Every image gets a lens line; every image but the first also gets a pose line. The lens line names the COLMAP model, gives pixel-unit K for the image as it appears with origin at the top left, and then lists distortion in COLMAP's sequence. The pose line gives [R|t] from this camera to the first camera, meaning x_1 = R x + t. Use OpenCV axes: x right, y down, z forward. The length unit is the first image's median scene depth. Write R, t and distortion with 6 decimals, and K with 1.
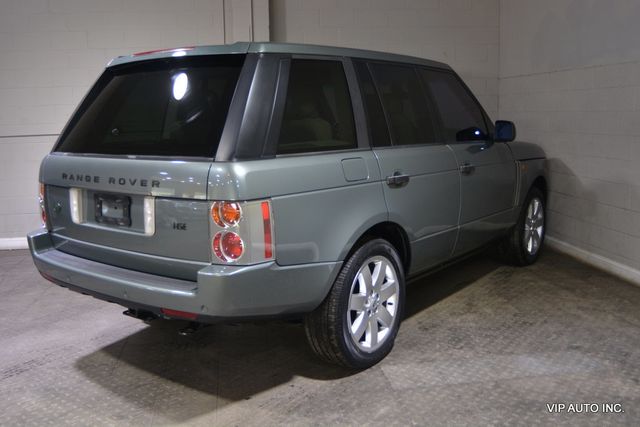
lens RADIAL K [[630.5, 0, 326.5], [0, 630.5, 213.1], [0, 0, 1]] dist [-0.065299, 0.000000]
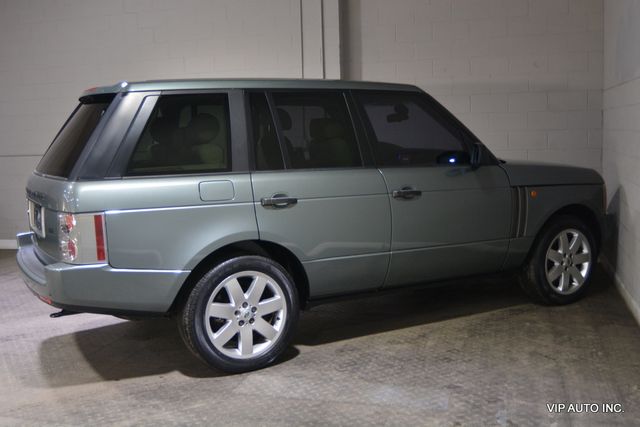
lens RADIAL K [[710.3, 0, 330.8], [0, 710.3, 200.6], [0, 0, 1]] dist [-0.064497, 0.000000]
pose [[0.911531, 0.036667, -0.409594, 0.701030], [-0.056058, 0.997799, -0.035431, -0.017032], [0.407393, 0.055258, 0.911580, -0.062955]]
